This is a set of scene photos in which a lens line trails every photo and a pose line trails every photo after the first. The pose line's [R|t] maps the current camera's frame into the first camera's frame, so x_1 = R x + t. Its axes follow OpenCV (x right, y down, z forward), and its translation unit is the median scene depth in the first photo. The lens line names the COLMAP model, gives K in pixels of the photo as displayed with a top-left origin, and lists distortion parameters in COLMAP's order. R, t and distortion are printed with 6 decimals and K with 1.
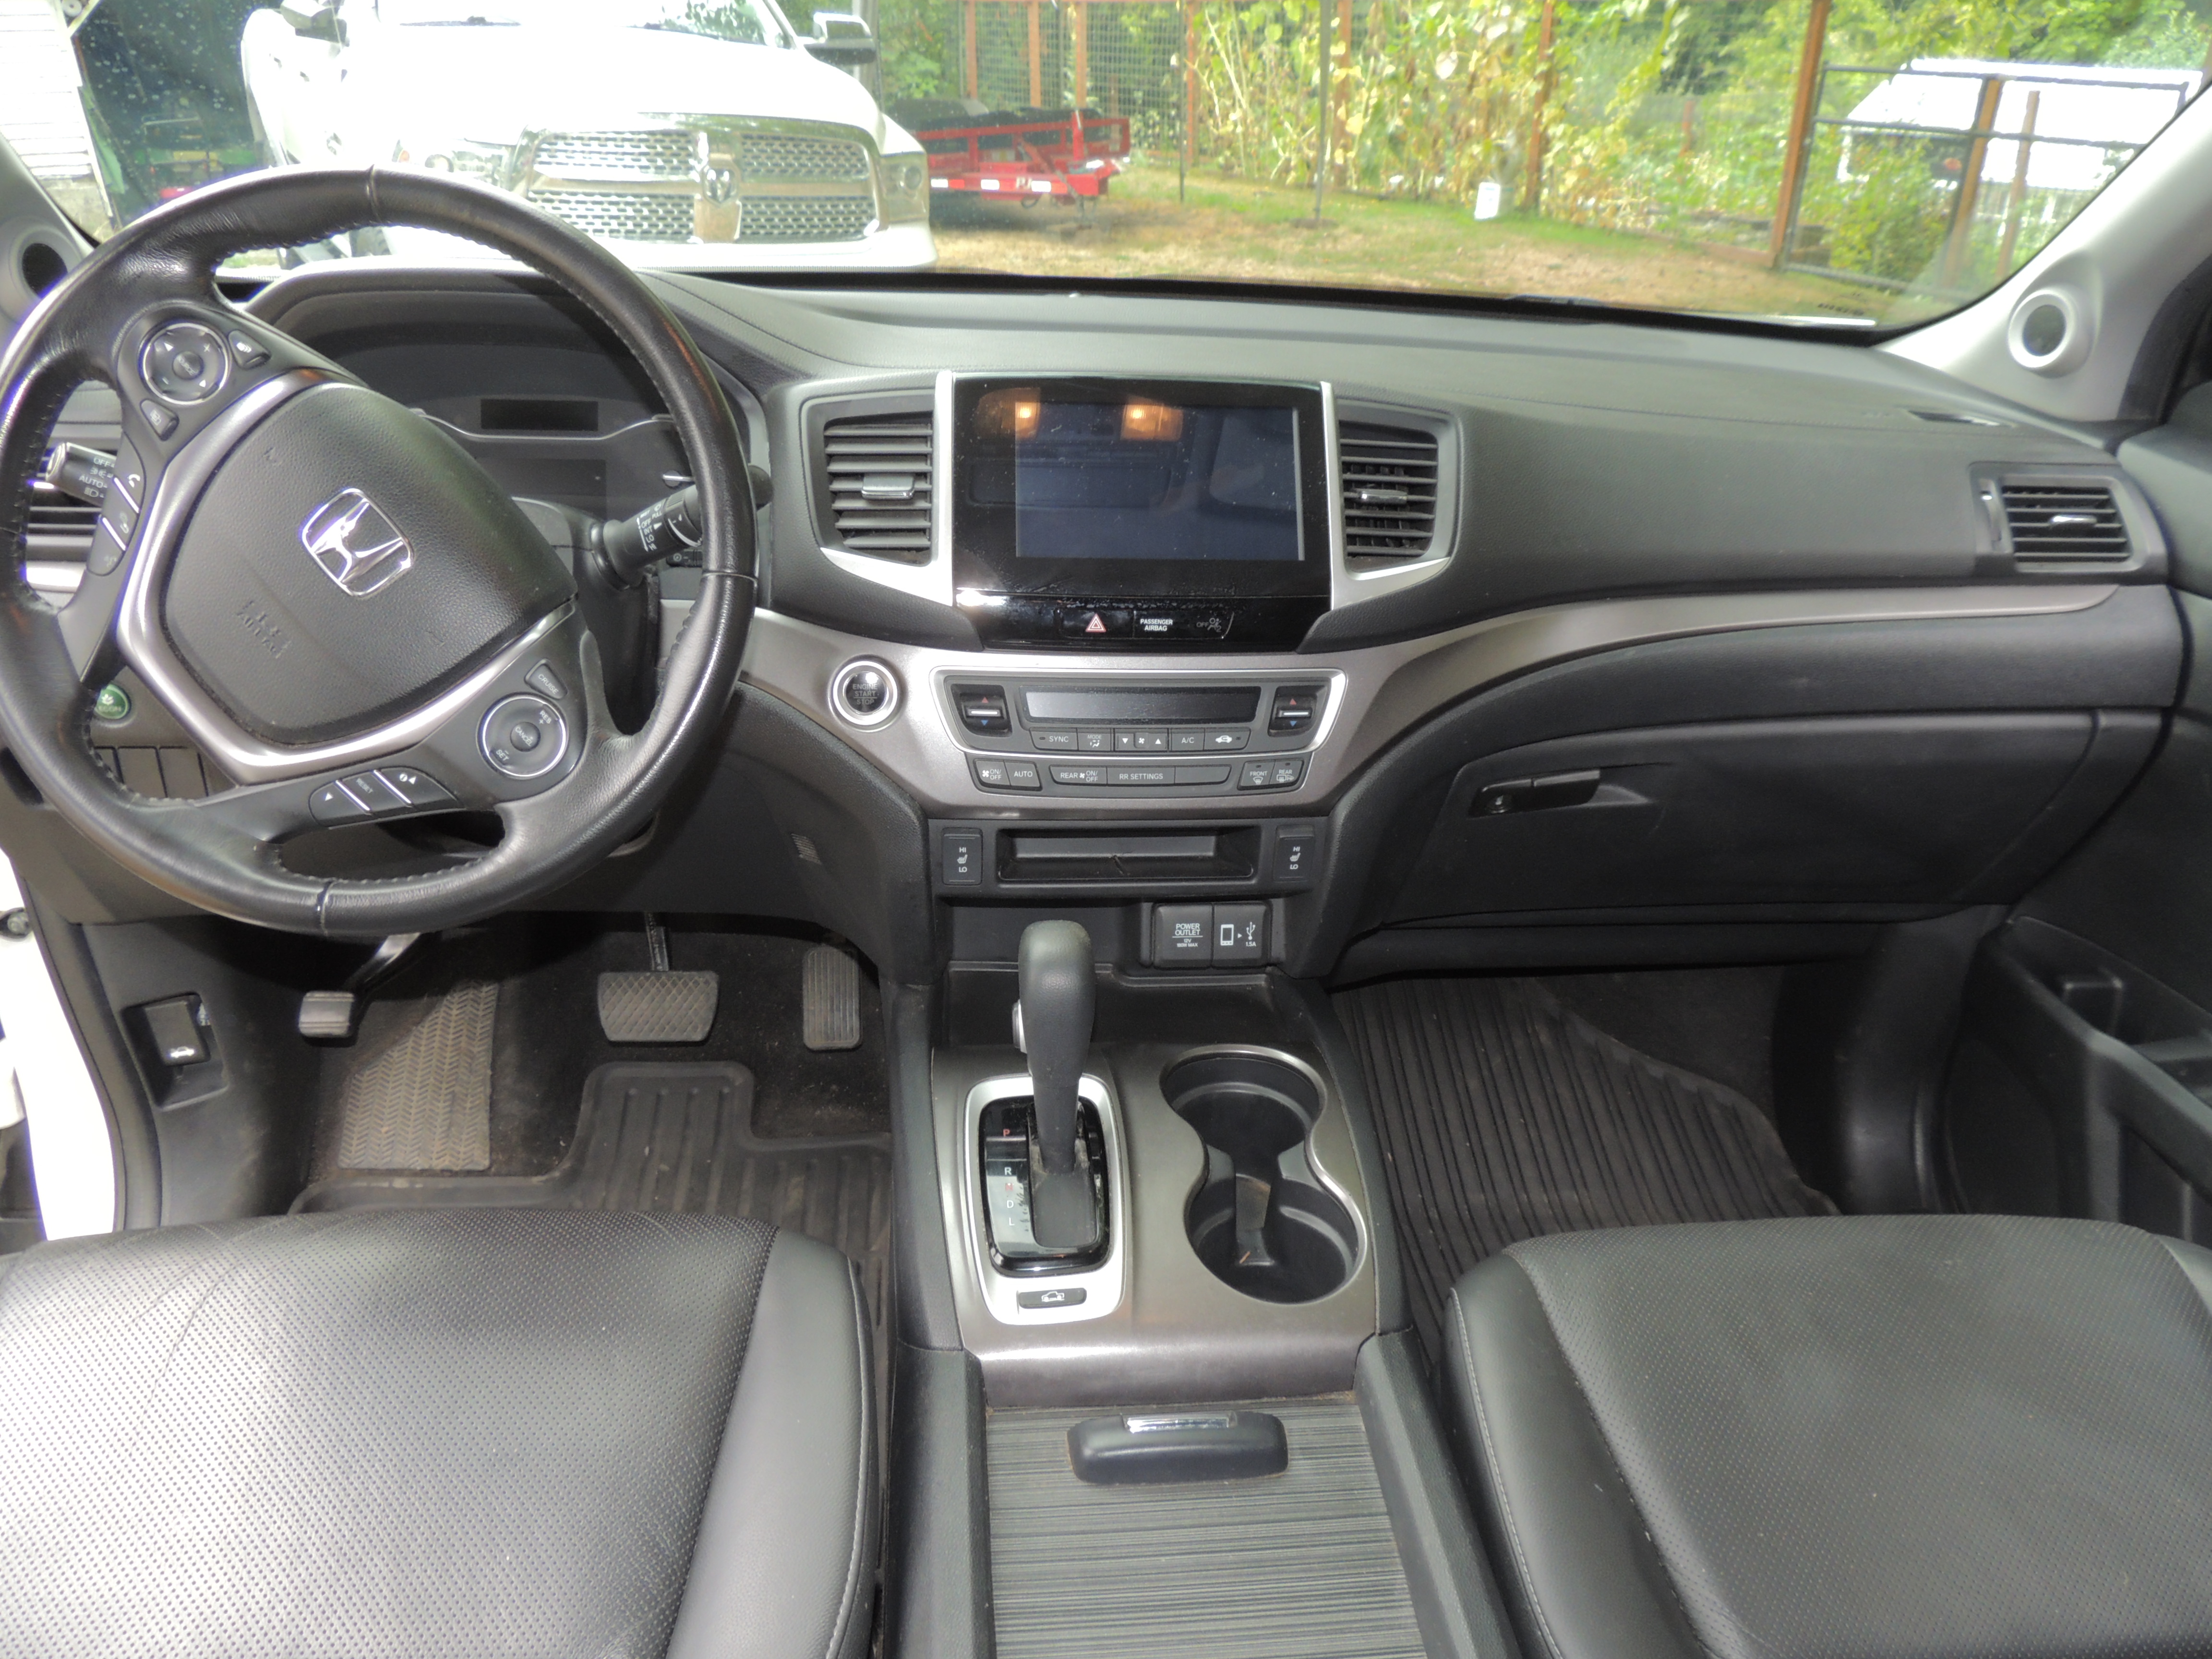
lens RADIAL K [[1566.3, 0, 1106.0], [0, 1566.3, 829.5], [0, 0, 1]] dist [-0.021171, 0.001236]
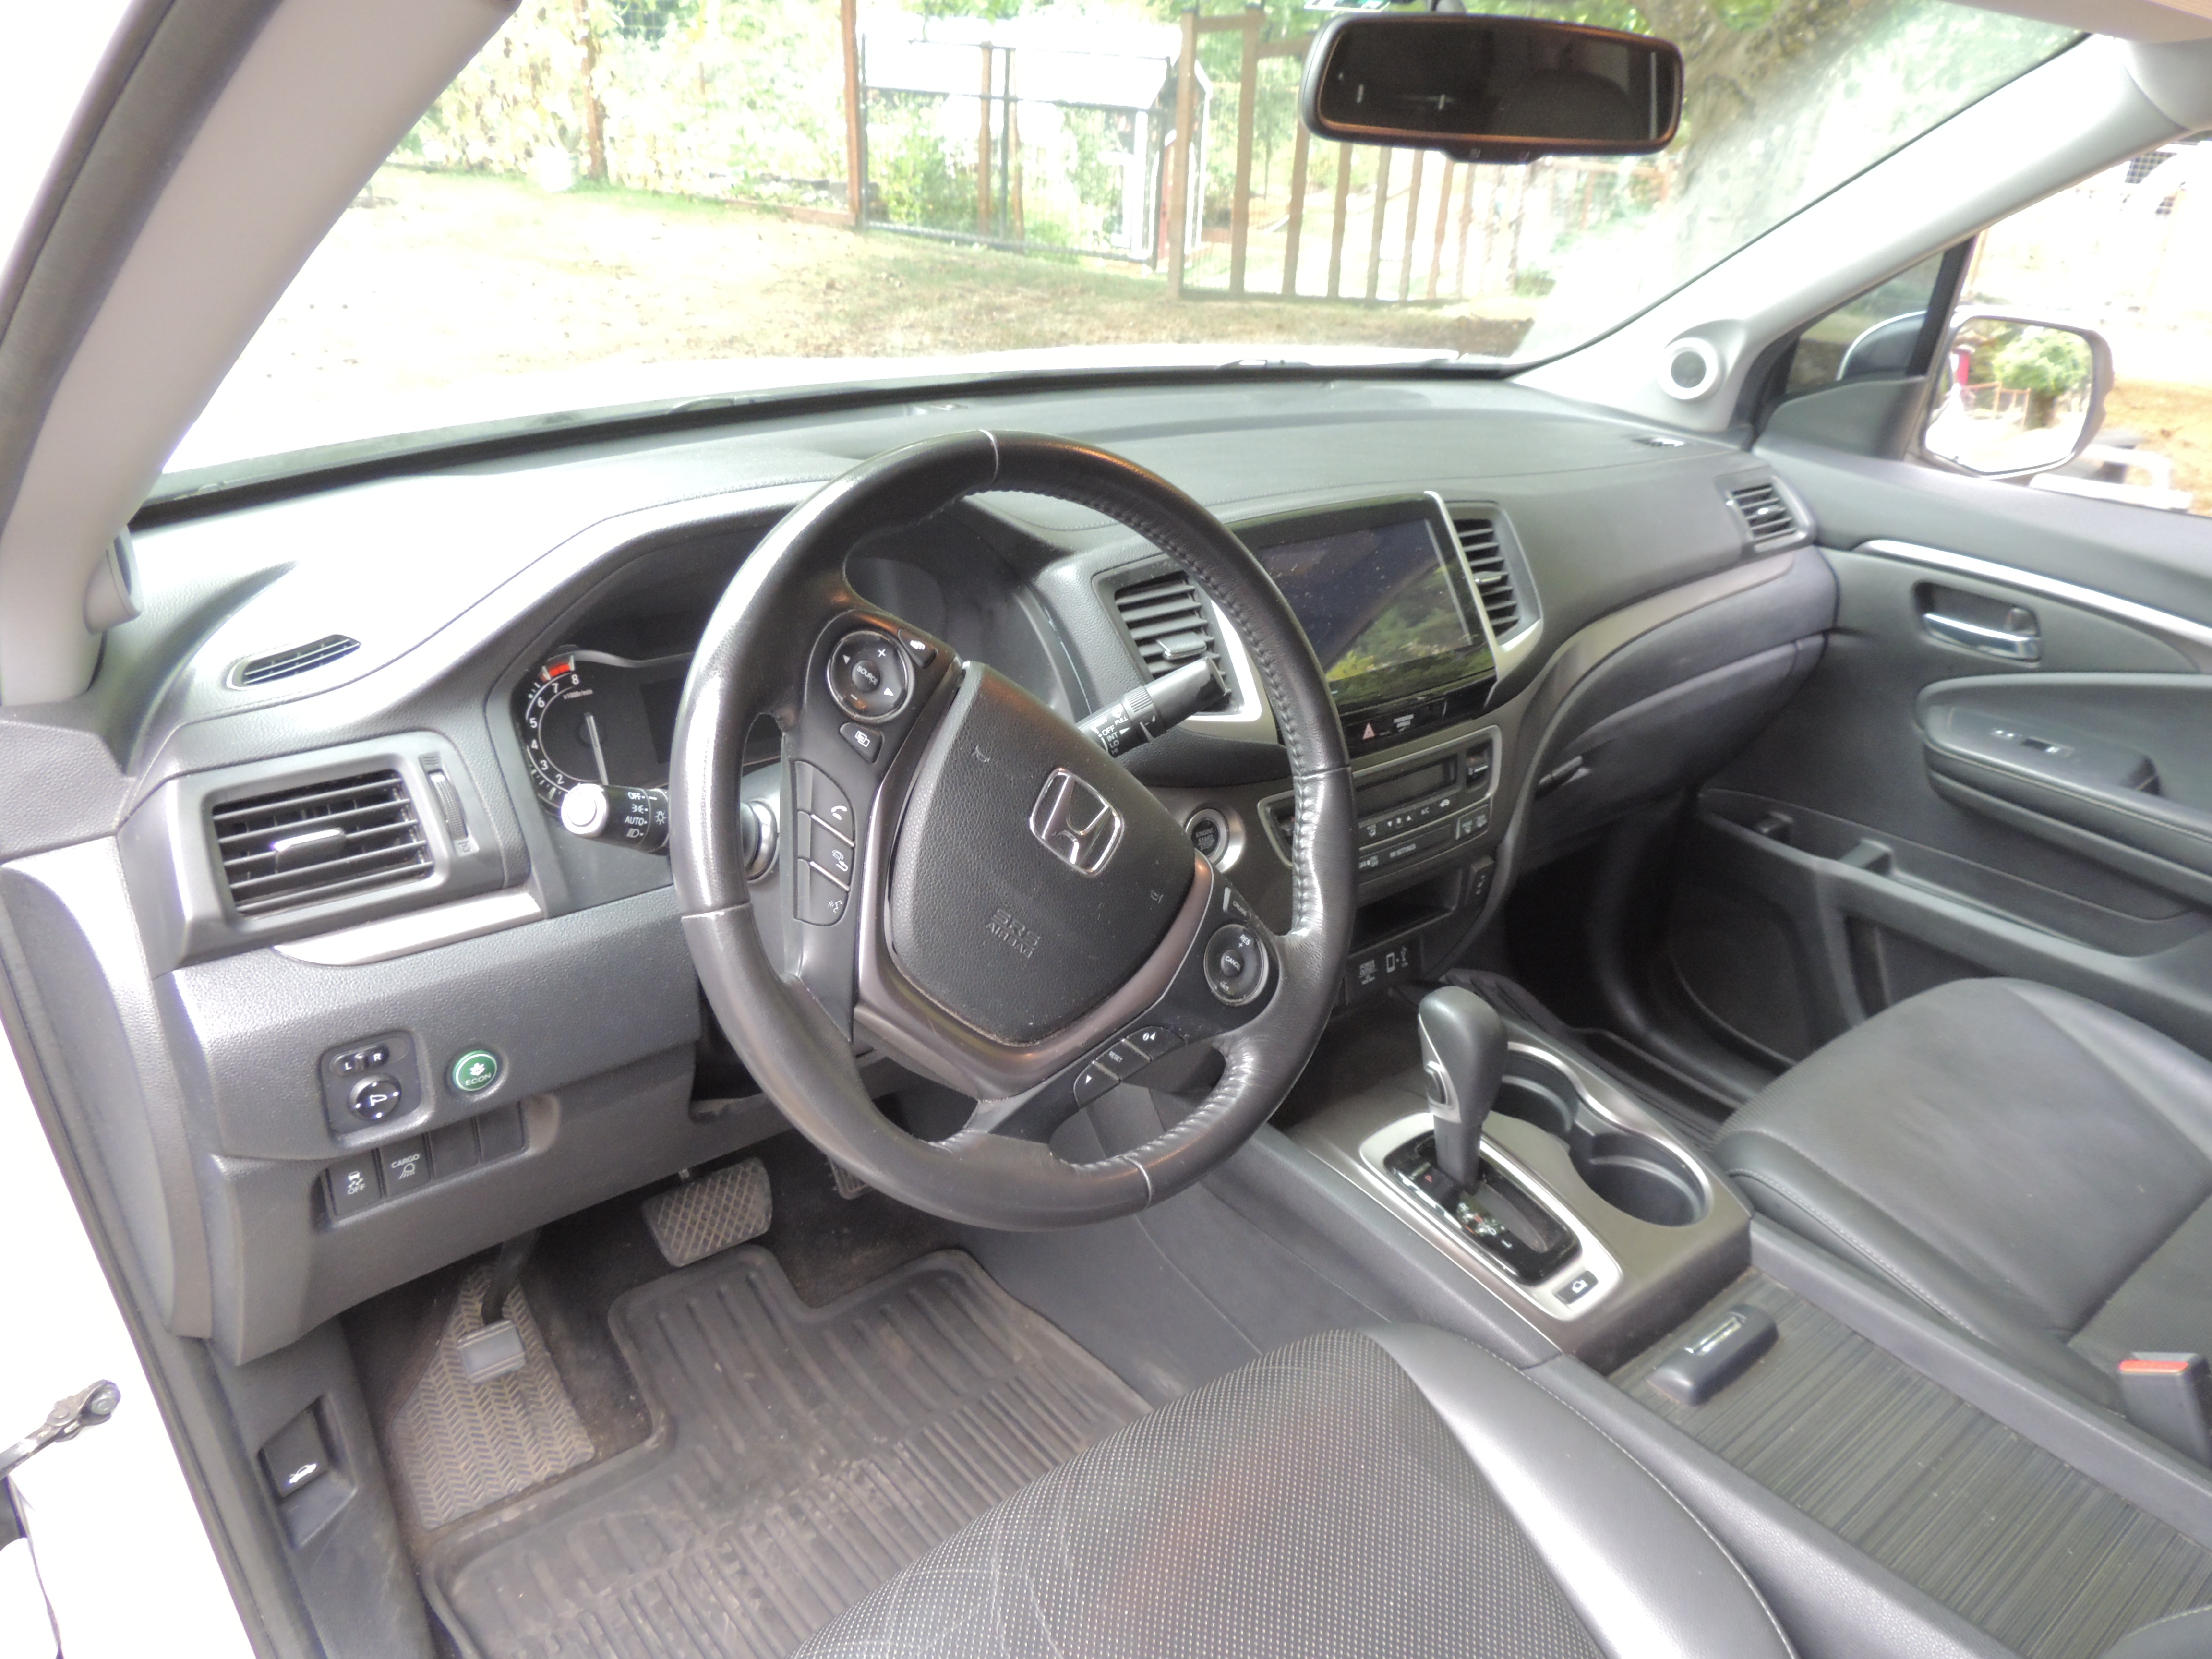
lens RADIAL K [[1566.3, 0, 1106.0], [0, 1566.3, 829.5], [0, 0, 1]] dist [-0.021171, 0.001236]
pose [[0.829156, -0.239624, 0.505055, -0.575659], [0.225096, 0.970104, 0.090723, -0.157853], [-0.511695, 0.038463, 0.858306, 0.088079]]
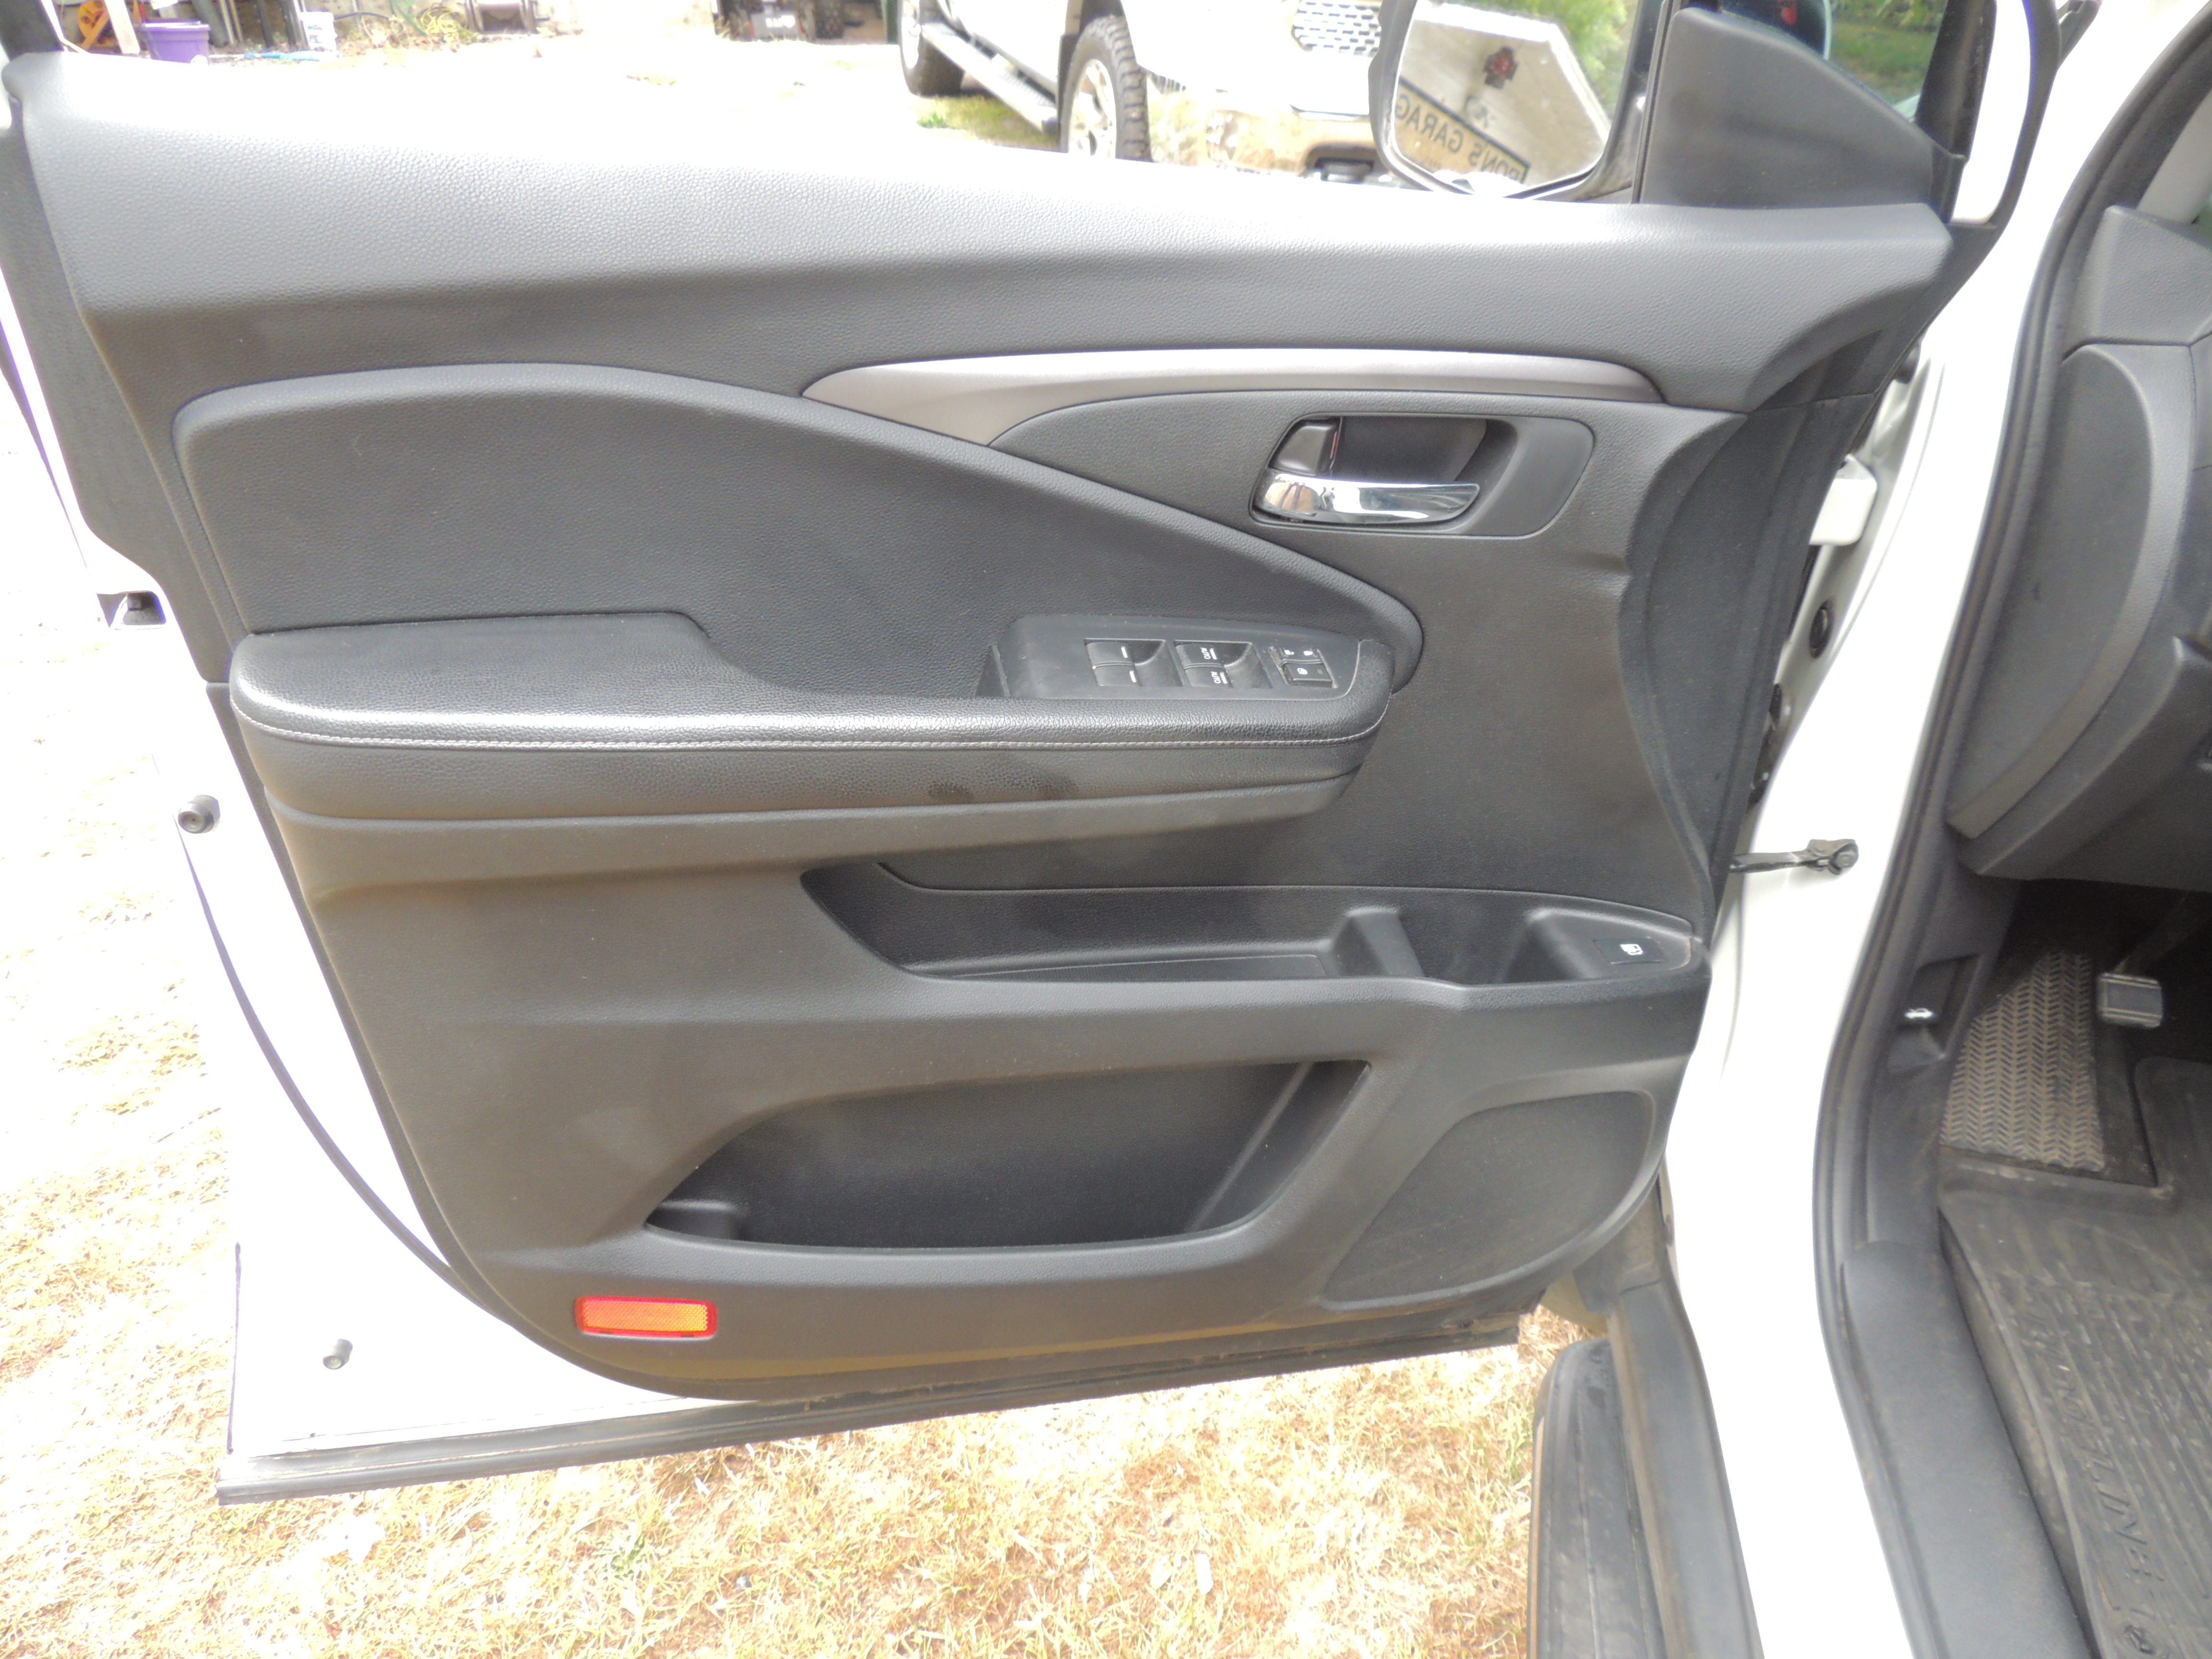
lens RADIAL K [[1566.3, 0, 1106.0], [0, 1566.3, 829.5], [0, 0, 1]] dist [-0.021171, 0.001236]
pose [[0.968365, 0.135054, -0.209831, -0.871712], [-0.115080, 0.987823, 0.104705, 0.000002], [0.221416, -0.077245, 0.972115, 0.042248]]
